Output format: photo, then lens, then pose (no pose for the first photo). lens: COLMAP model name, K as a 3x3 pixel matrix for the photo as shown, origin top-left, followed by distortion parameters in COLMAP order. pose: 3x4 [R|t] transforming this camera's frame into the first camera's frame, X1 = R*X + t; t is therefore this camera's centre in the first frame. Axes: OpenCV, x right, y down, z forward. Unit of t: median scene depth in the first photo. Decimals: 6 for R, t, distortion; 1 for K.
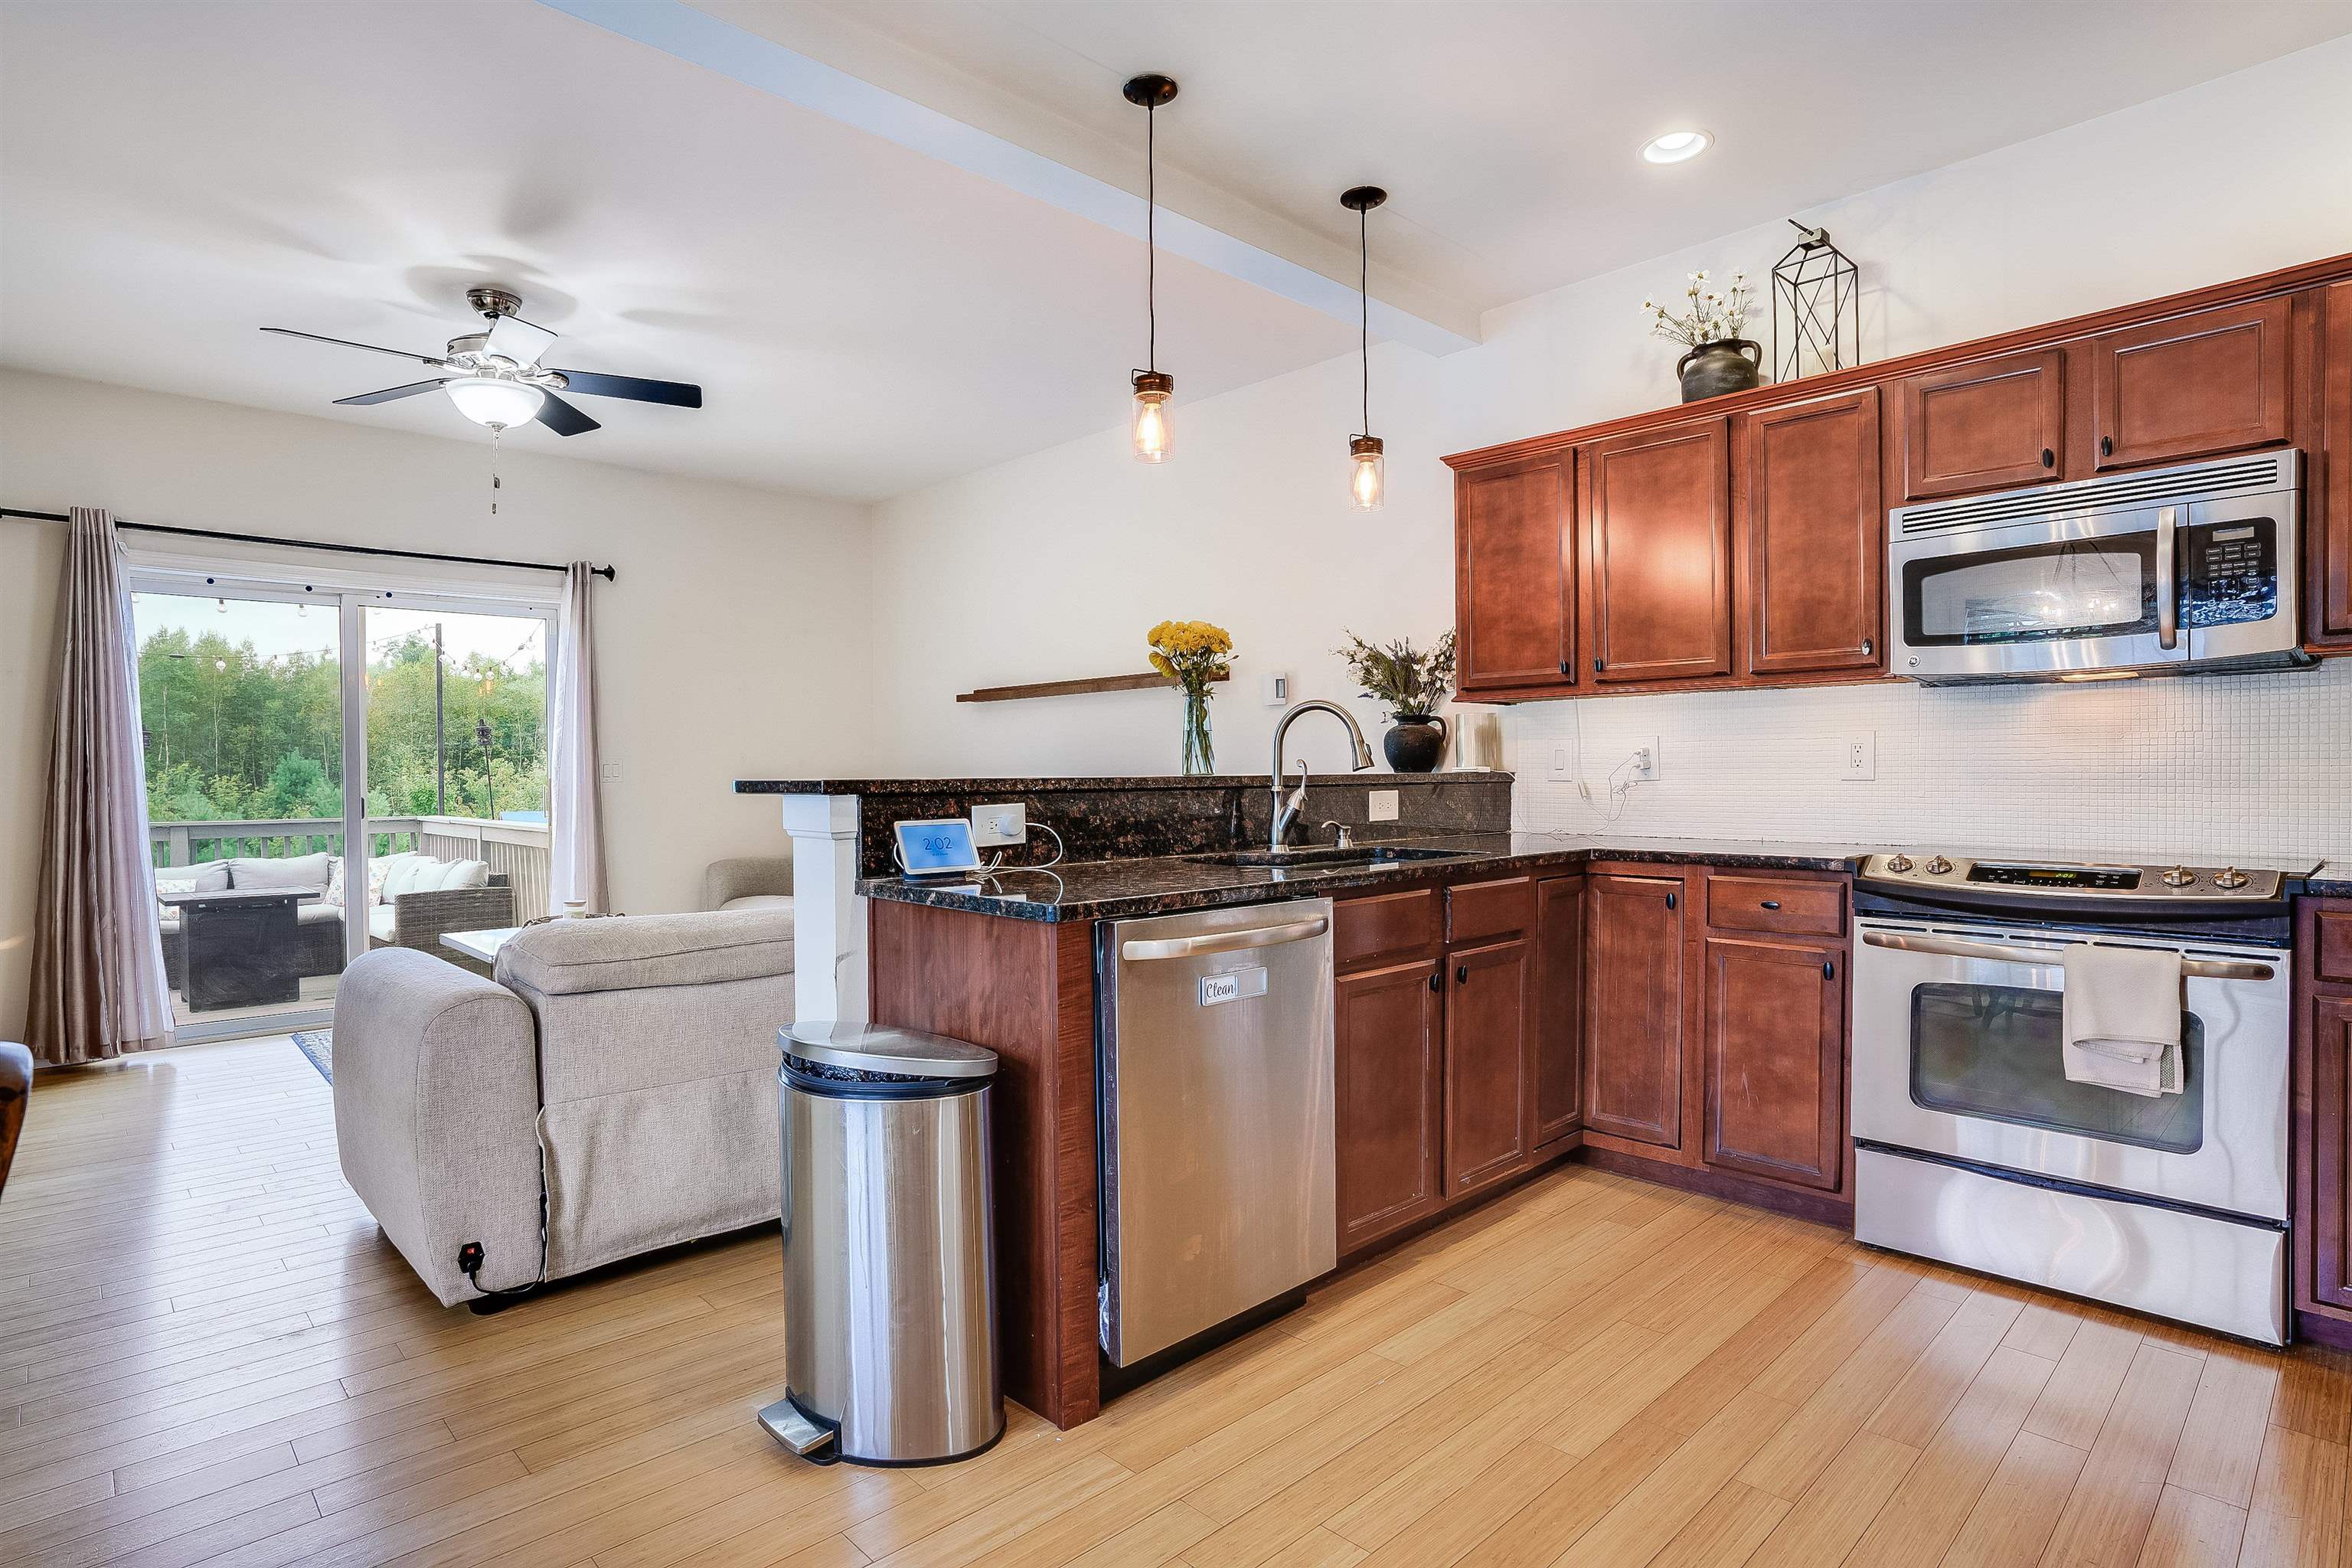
lens RADIAL K [[1226.7, 0, 1176.0], [0, 1226.7, 784.0], [0, 0, 1]] dist [-0.048906, 0.028994]
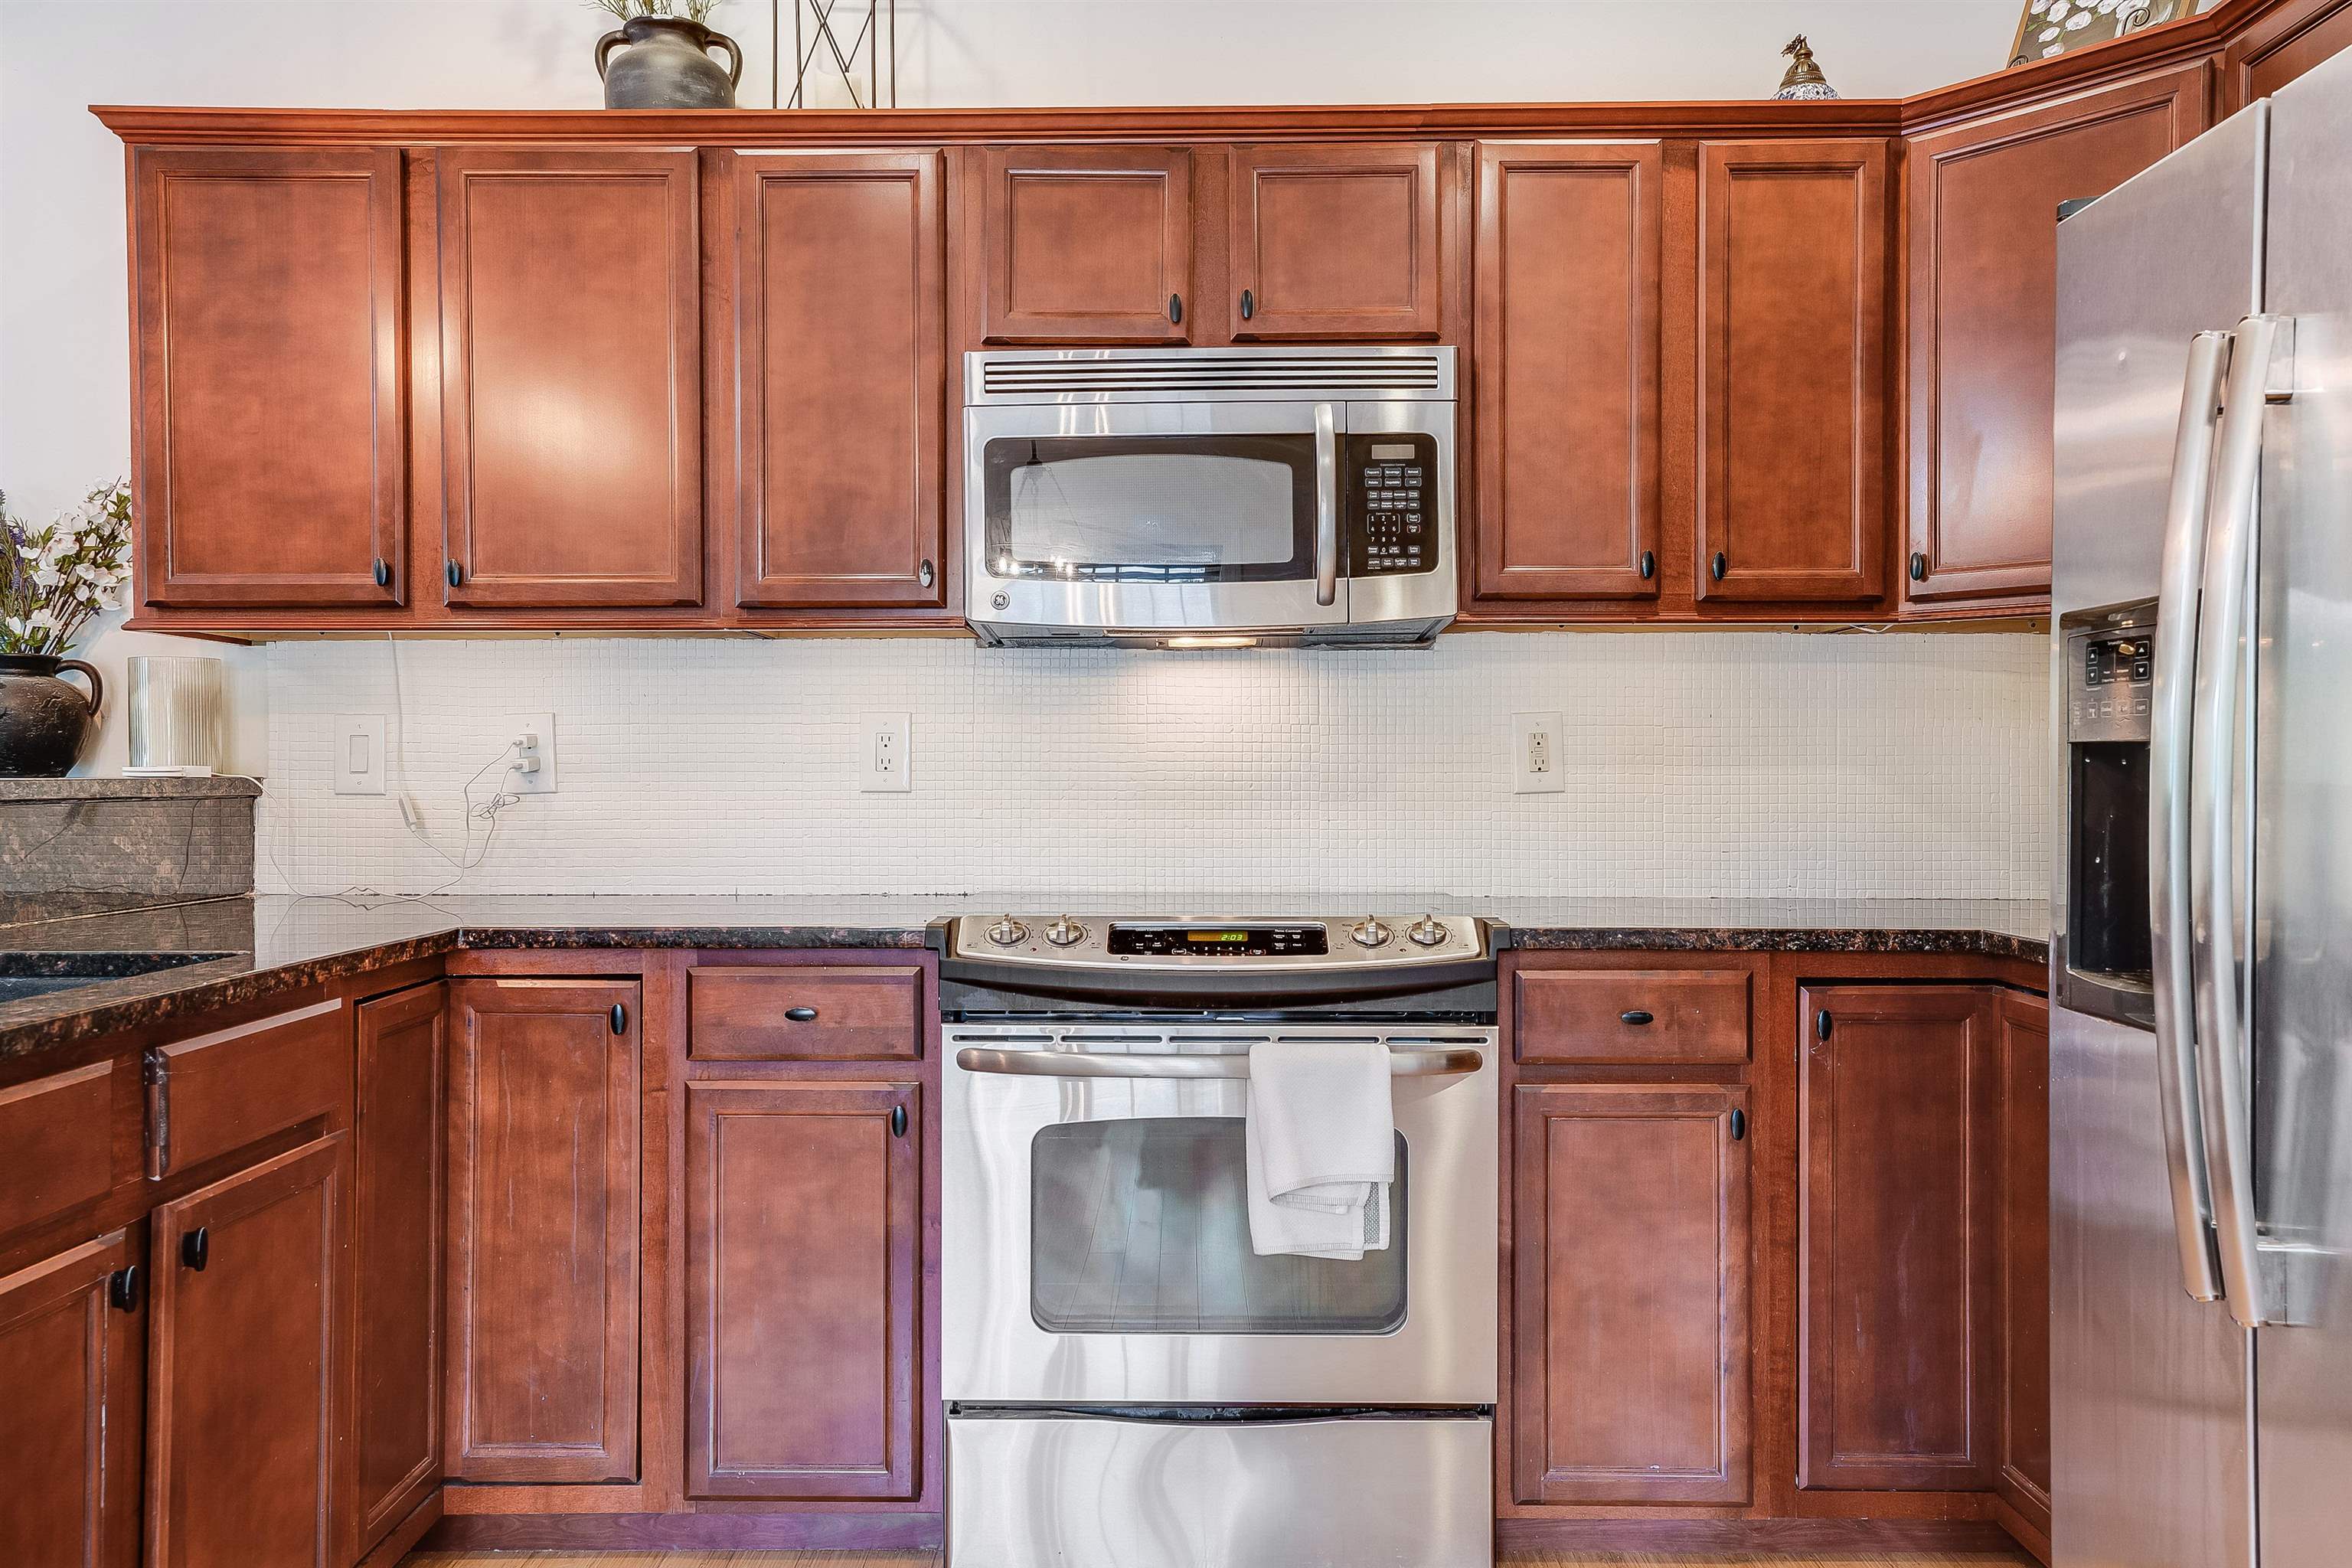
lens RADIAL K [[1721.5, 0, 1176.0], [0, 1721.5, 784.0], [0, 0, 1]] dist [-0.003958, 0.042467]
pose [[0.696486, -0.001500, 0.717568, 0.035141], [0.004103, 0.999990, -0.001893, -0.004999], [-0.717558, 0.004263, 0.696485, 0.304196]]
